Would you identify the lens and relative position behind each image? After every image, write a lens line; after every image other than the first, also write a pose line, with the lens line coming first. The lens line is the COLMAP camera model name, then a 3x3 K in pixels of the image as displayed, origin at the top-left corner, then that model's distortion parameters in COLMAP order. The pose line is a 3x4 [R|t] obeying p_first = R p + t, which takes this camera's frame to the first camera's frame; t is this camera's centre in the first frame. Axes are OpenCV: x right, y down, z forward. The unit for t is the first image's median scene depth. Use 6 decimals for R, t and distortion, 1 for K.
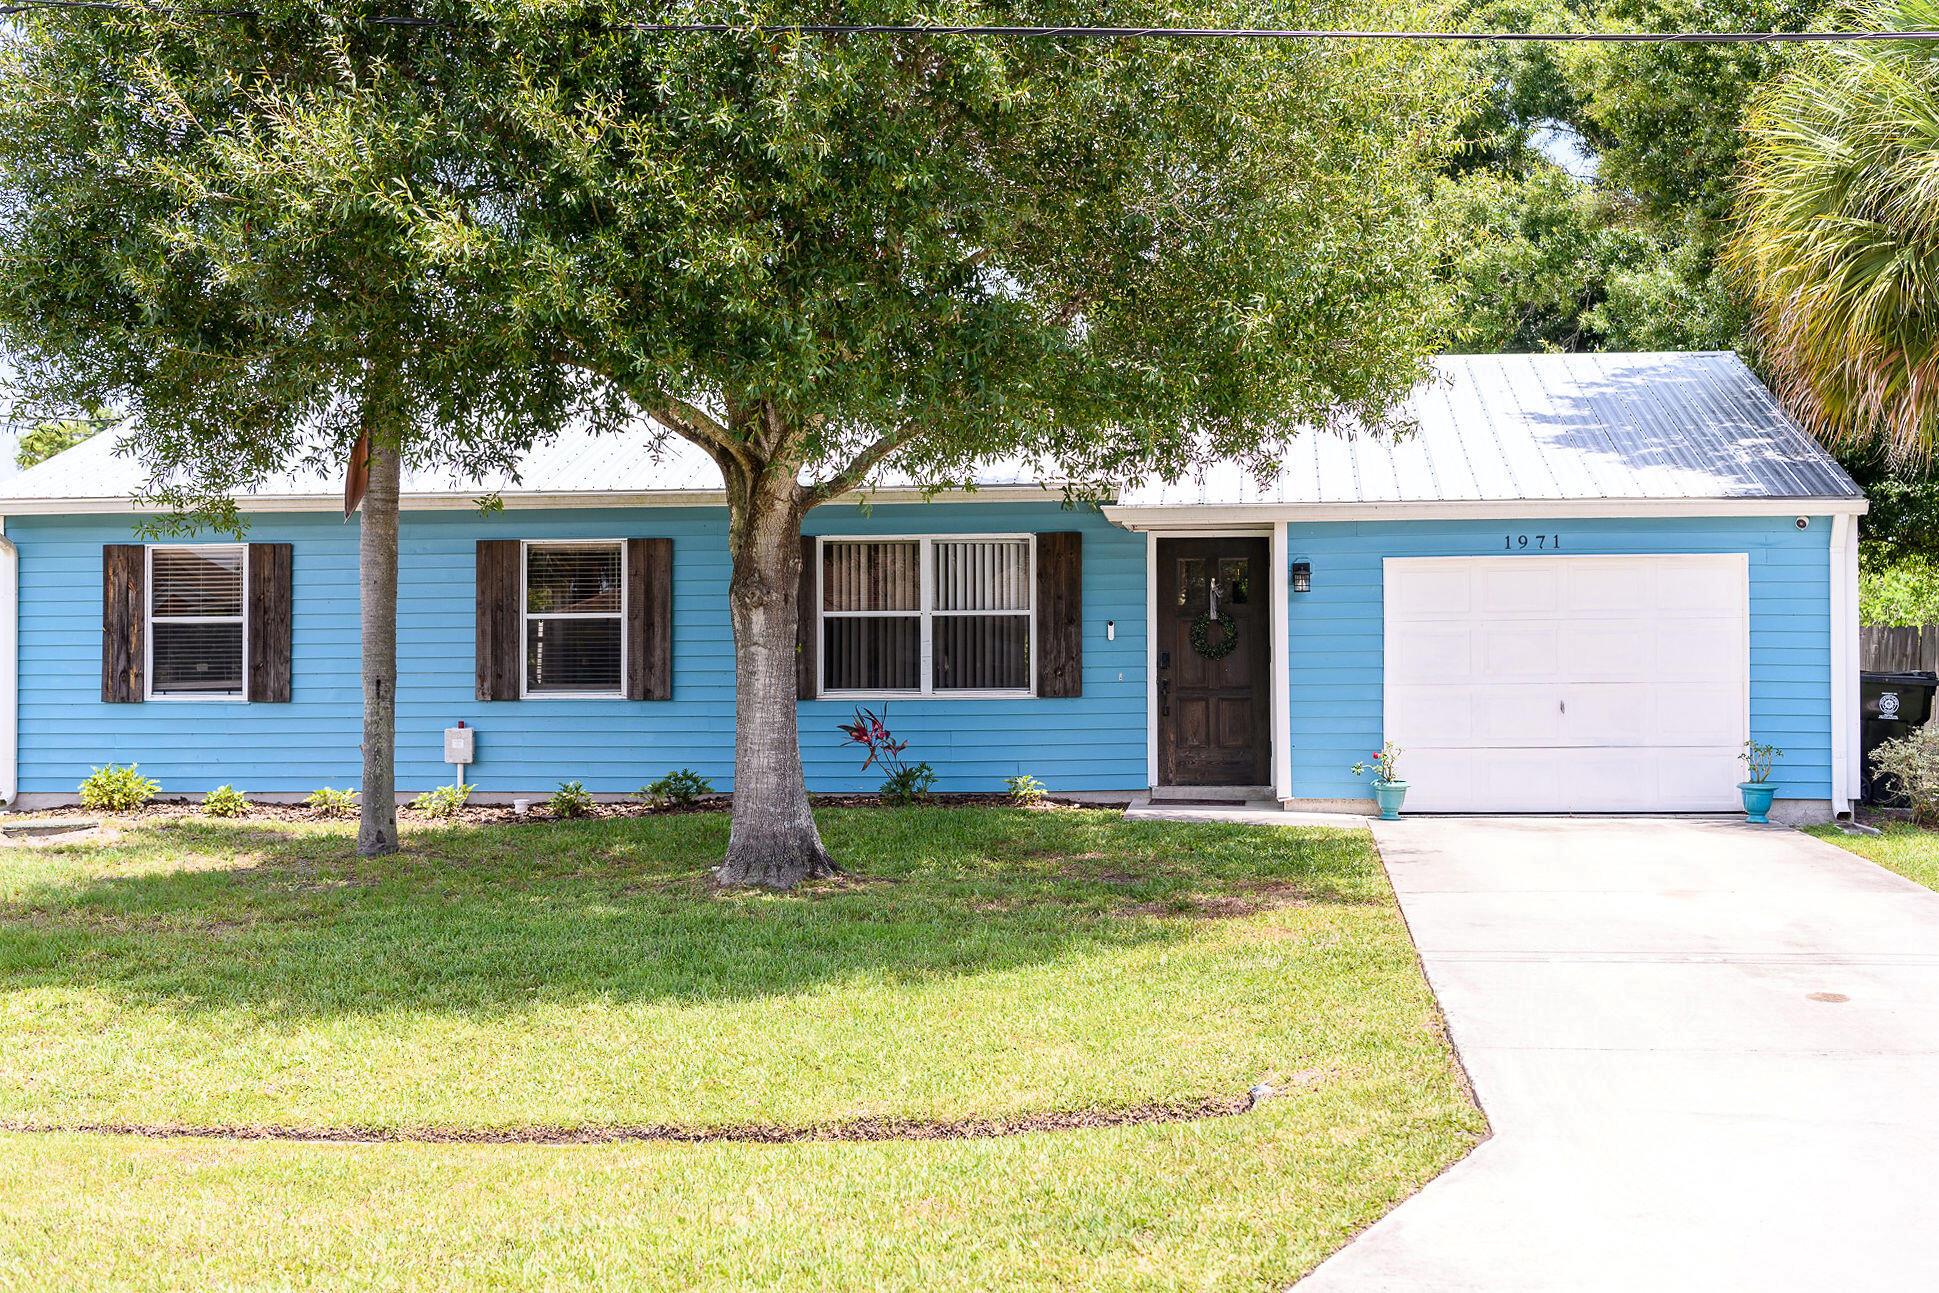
lens RADIAL K [[2586.2, 0, 969.4], [0, 2586.2, 648.2], [0, 0, 1]] dist [0.038637, 0.000000]
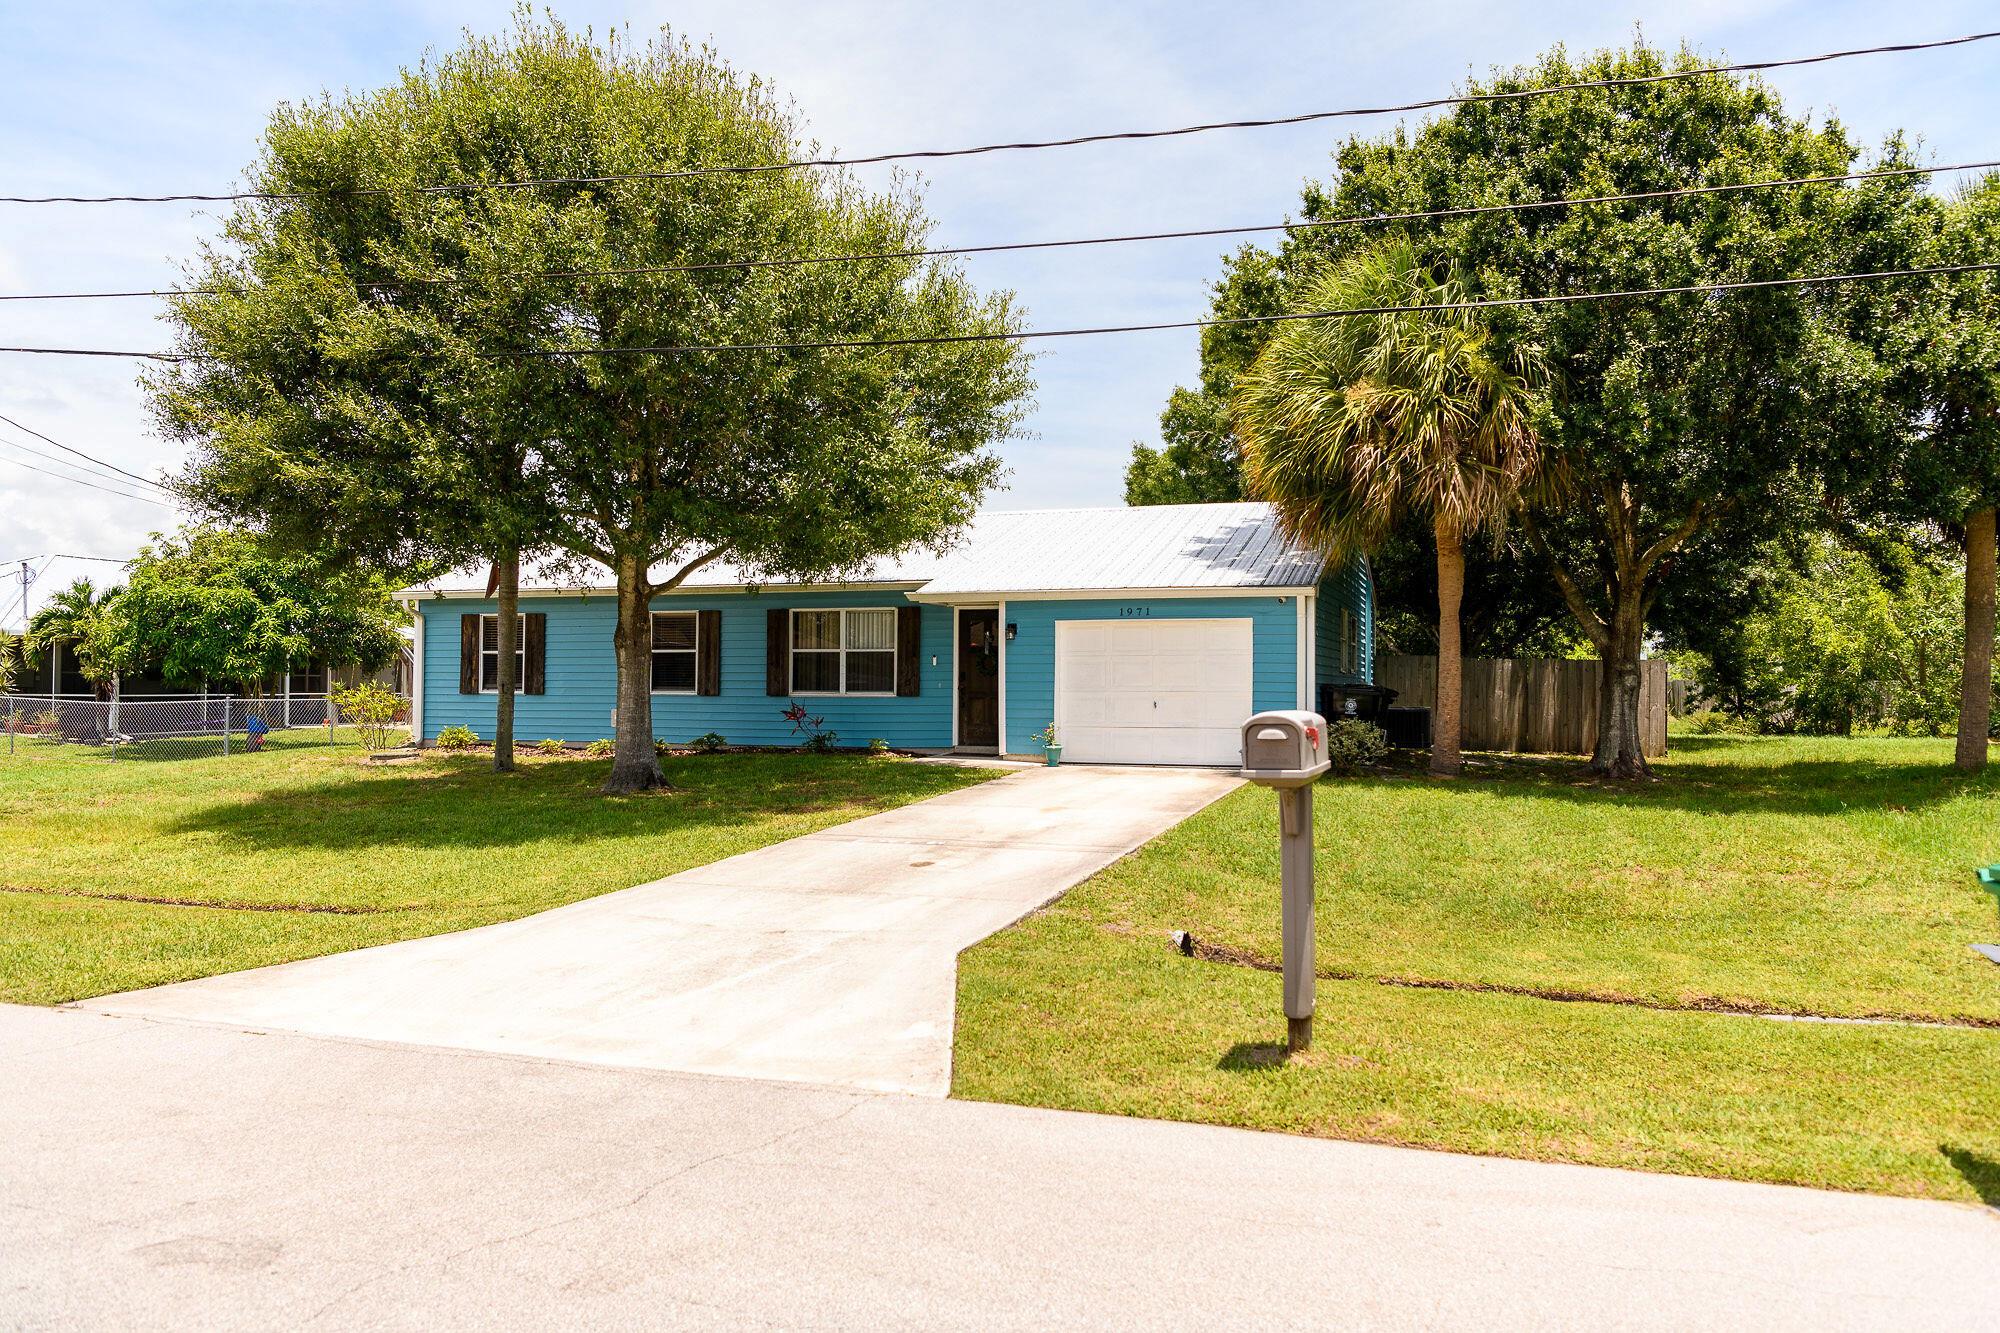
lens RADIAL K [[1462.0, 0, 1000.5], [0, 1462.0, 658.5], [0, 0, 1]] dist [-0.015230, -0.003166]
pose [[0.976055, 0.004878, -0.217470, 0.324325], [-0.006165, 0.999967, -0.005239, -0.002901], [0.217437, 0.006455, 0.976053, 0.001405]]
